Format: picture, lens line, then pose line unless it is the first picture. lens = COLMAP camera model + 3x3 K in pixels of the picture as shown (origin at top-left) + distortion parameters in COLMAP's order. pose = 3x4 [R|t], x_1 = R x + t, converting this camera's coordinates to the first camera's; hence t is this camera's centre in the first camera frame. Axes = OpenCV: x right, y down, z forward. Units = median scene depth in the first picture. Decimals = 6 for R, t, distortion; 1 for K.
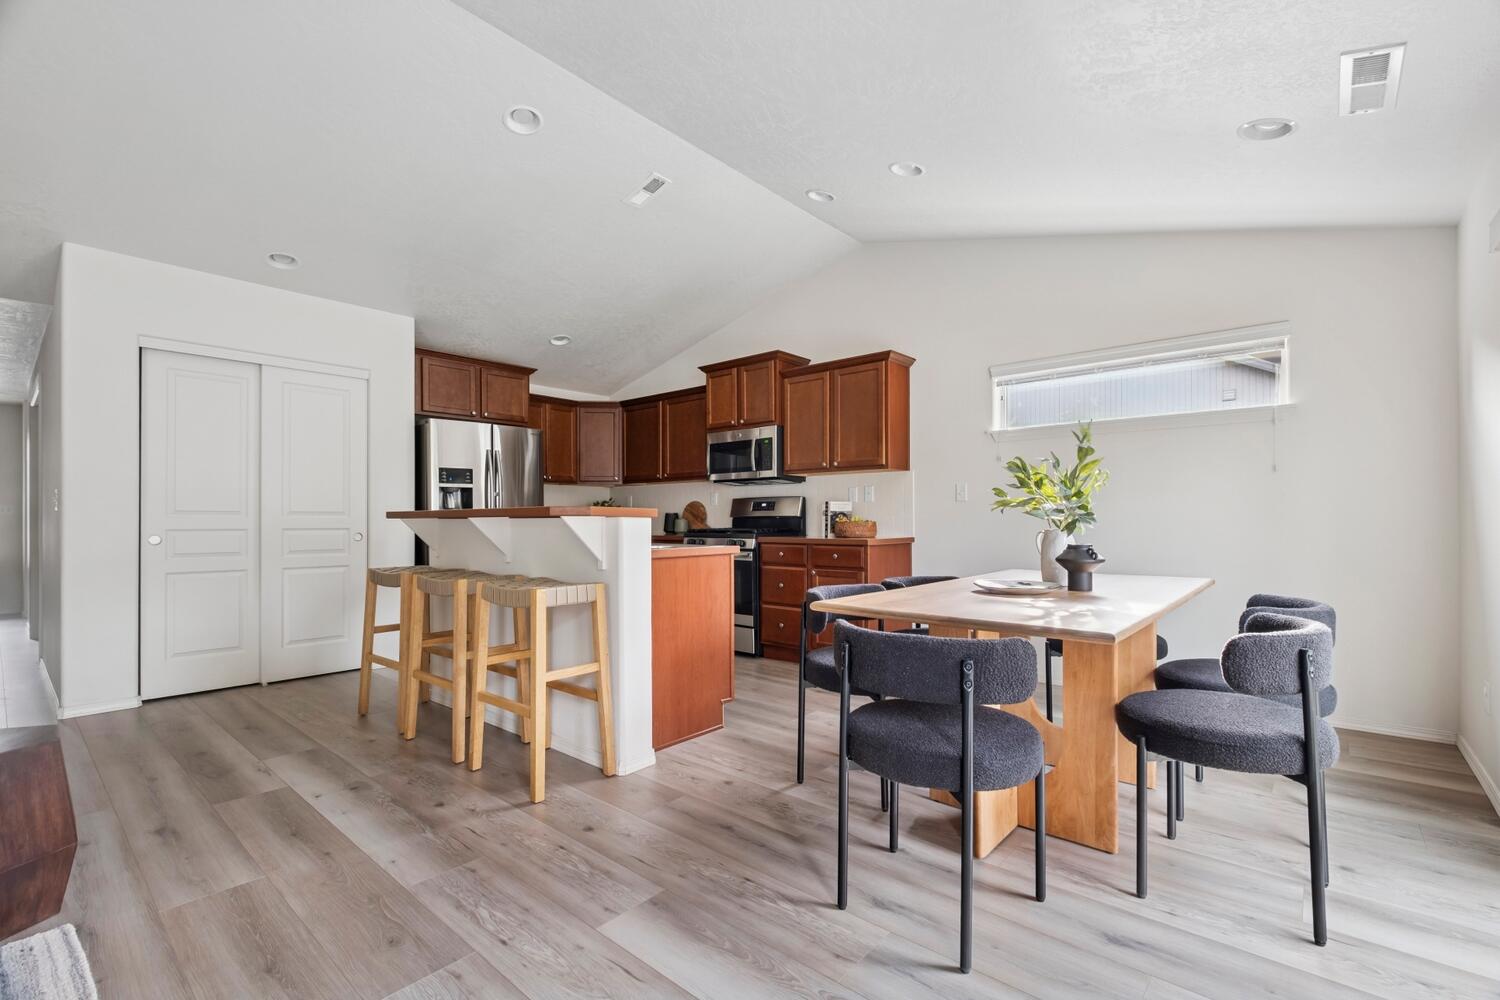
lens RADIAL K [[659.2, 0, 755.7], [0, 659.2, 513.6], [0, 0, 1]] dist [0.001951, -0.003917]
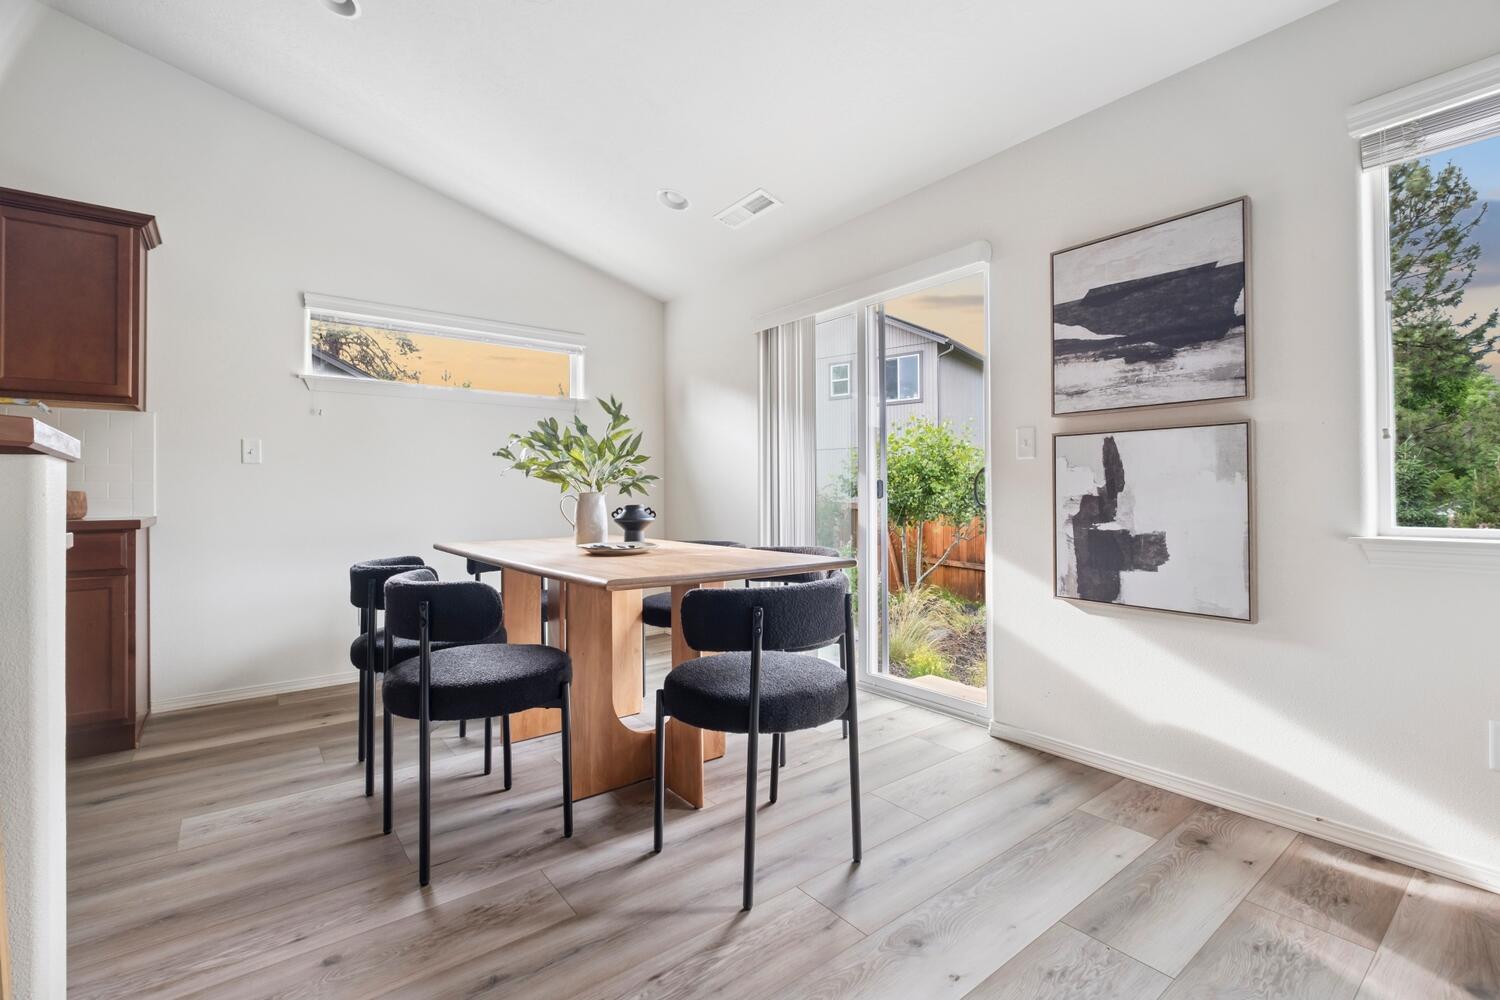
lens RADIAL K [[659.2, 0, 754.6], [0, 659.2, 486.8], [0, 0, 1]] dist [0.001951, -0.003917]
pose [[0.191712, 0.012316, 0.981374, -0.270405], [0.000585, 0.999920, -0.012663, 0.015144], [-0.981451, 0.003001, 0.191689, 0.296985]]
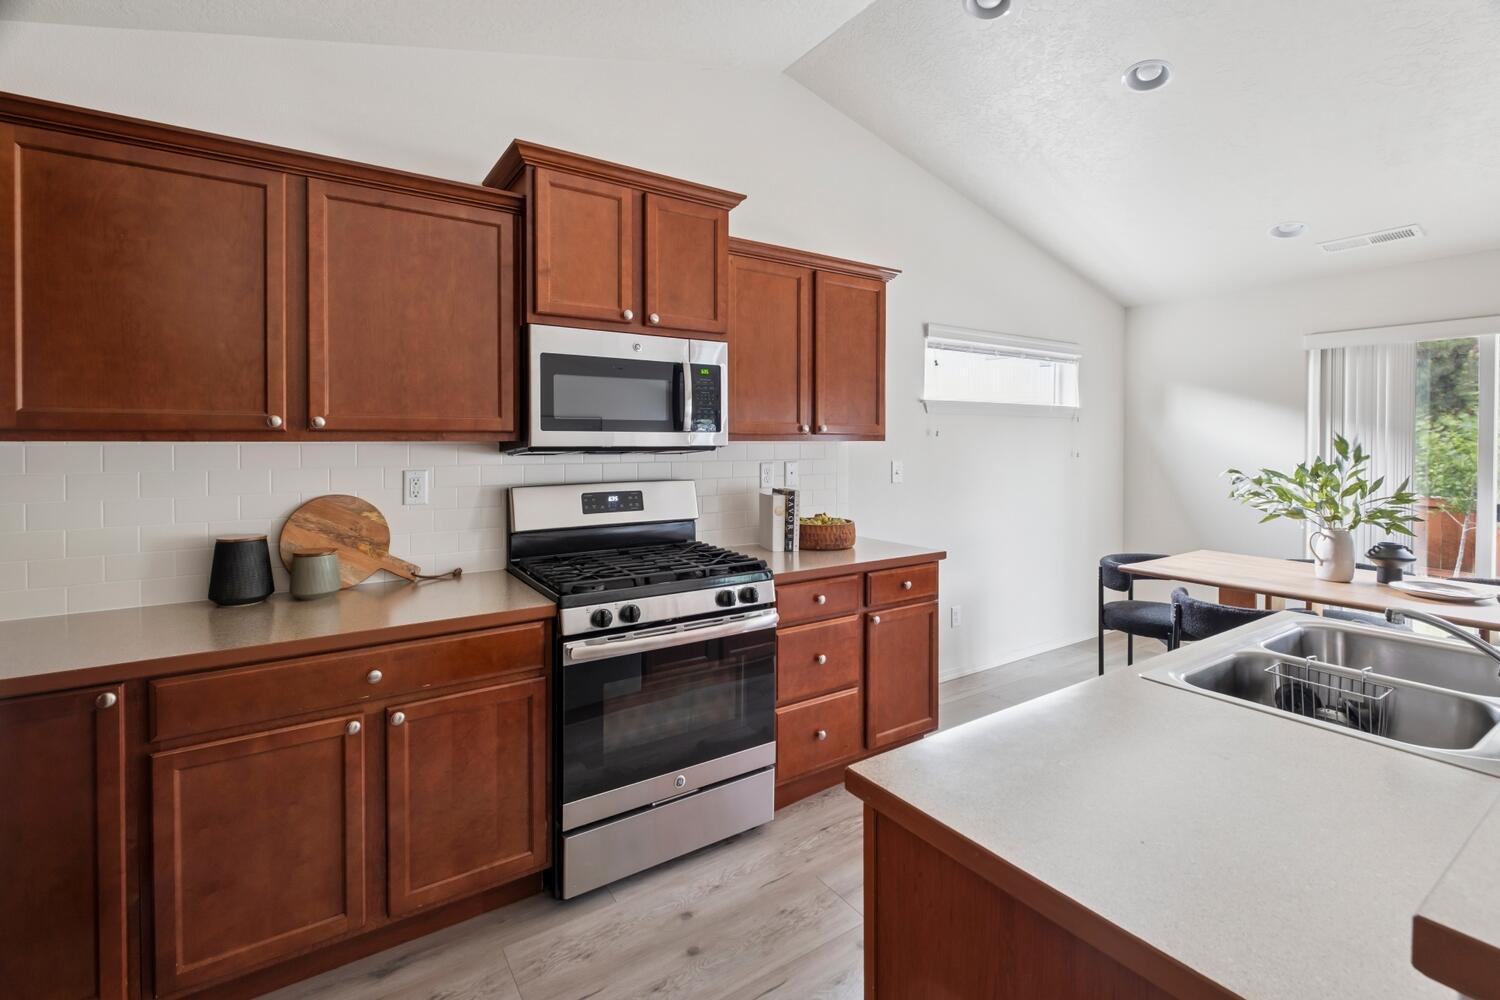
lens RADIAL K [[659.2, 0, 747.8], [0, 659.2, 454.4], [0, 0, 1]] dist [0.001951, -0.003917]
pose [[0.277966, -0.013694, 0.960493, -0.465650], [-0.007524, 0.999837, 0.016433, -0.060511], [-0.960561, -0.011794, 0.277817, 0.882738]]
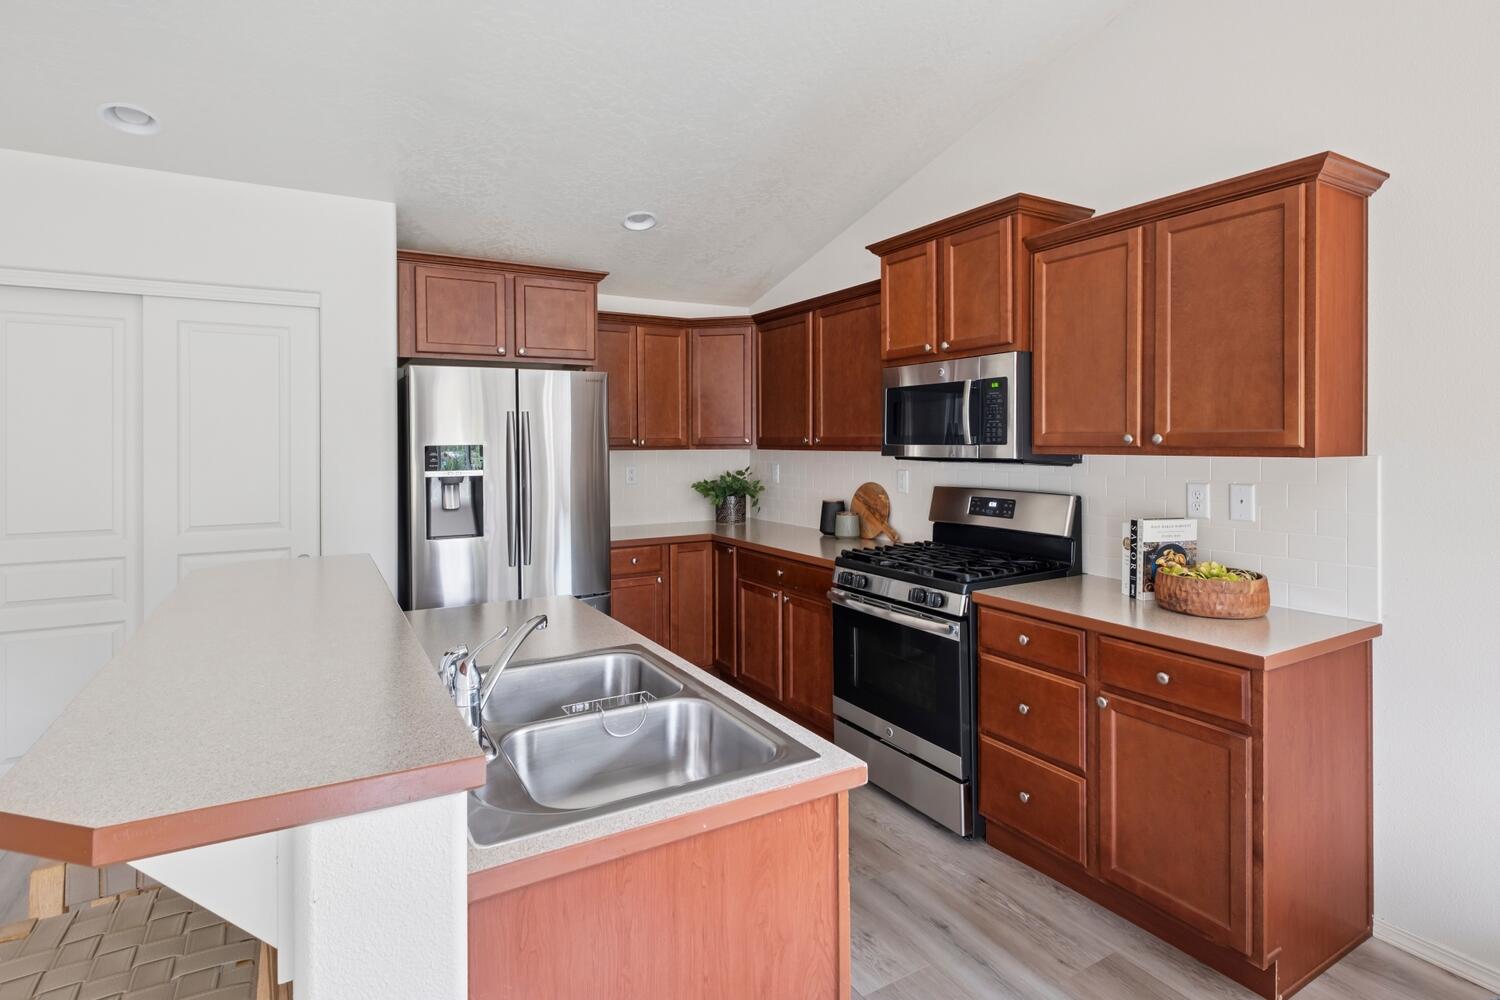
lens RADIAL K [[755.9, 0, 746.5], [0, 755.9, 445.8], [0, 0, 1]] dist [0.004298, -0.000702]
pose [[0.944062, 0.001474, -0.329765, 0.028998], [0.004128, 0.999859, 0.016289, -0.078726], [0.329743, -0.016739, 0.943922, 0.432642]]
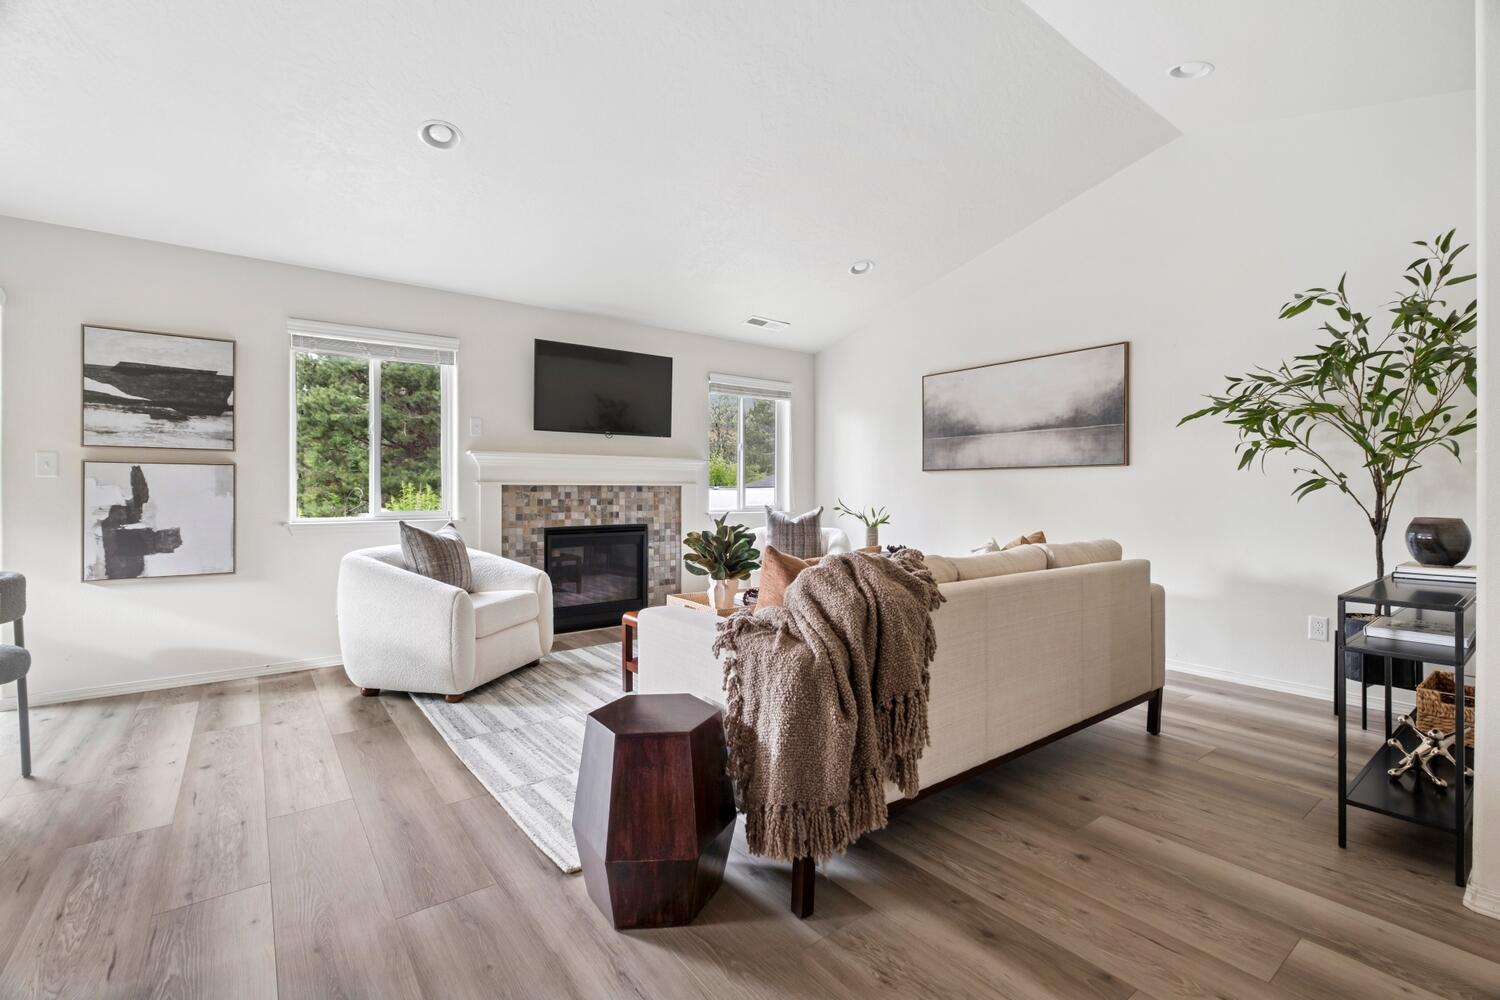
lens RADIAL K [[659.2, 0, 747.0], [0, 659.2, 494.2], [0, 0, 1]] dist [0.001951, -0.003917]
pose [[-0.977738, 0.004105, 0.209791, -0.534294], [0.003634, 0.999990, -0.002629, 0.007882], [-0.209799, -0.001808, -0.977743, 0.679914]]
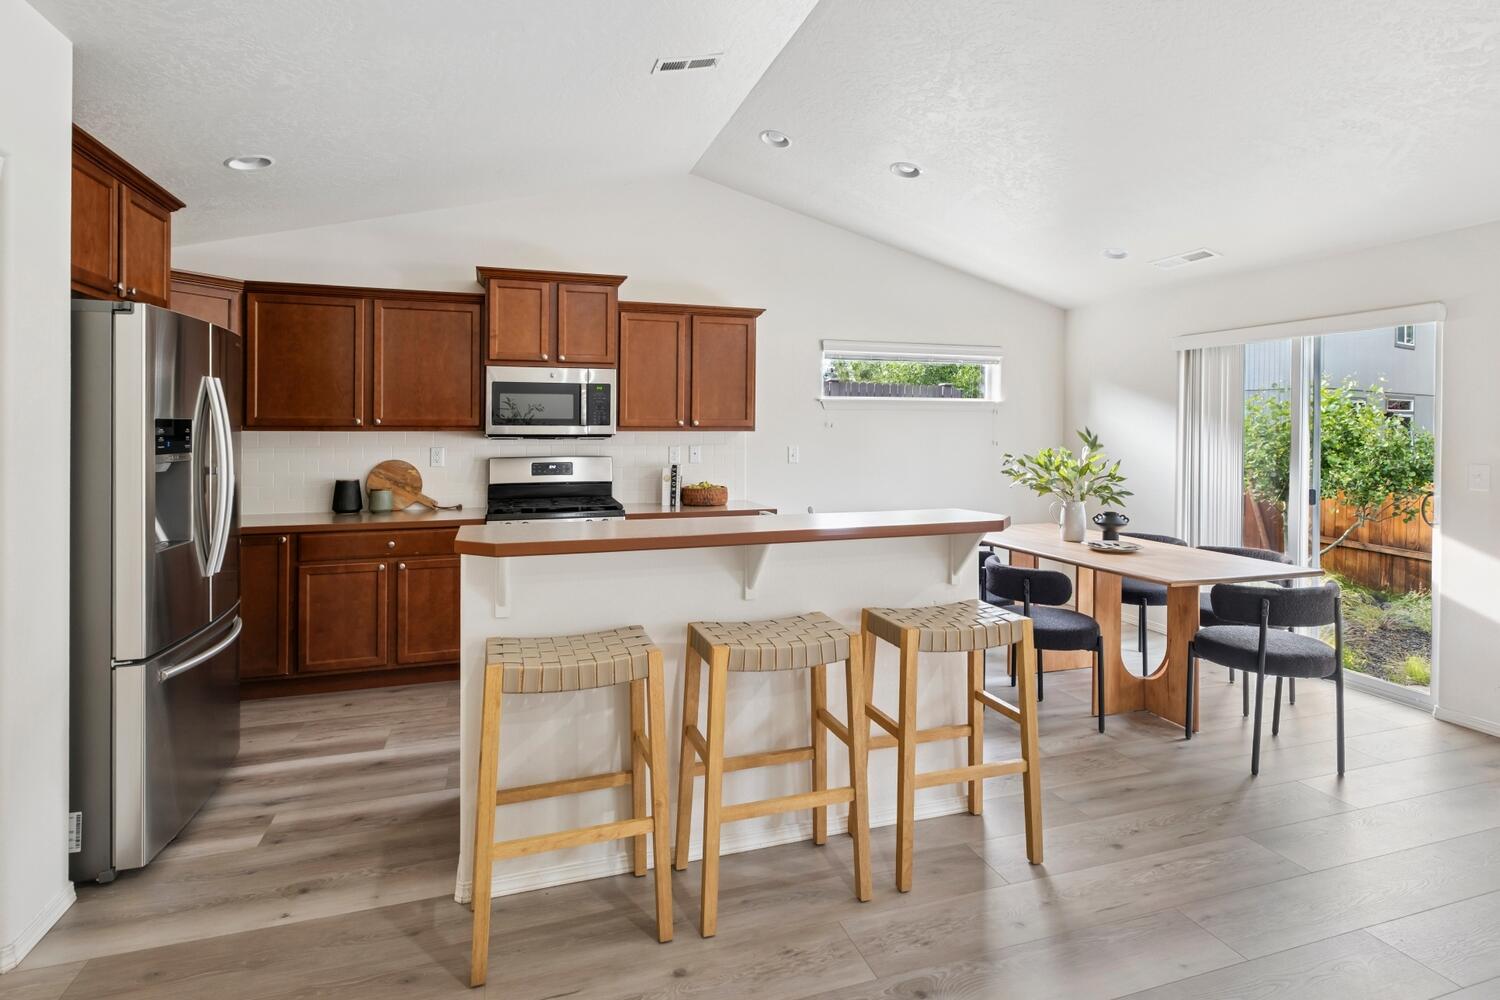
lens RADIAL K [[755.9, 0, 755.4], [0, 755.9, 435.2], [0, 0, 1]] dist [0.004298, -0.000702]
pose [[0.518664, 0.000572, 0.854978, -0.688554], [-0.009916, 0.999937, 0.005346, -0.064246], [-0.854921, -0.011251, 0.518637, 0.401125]]
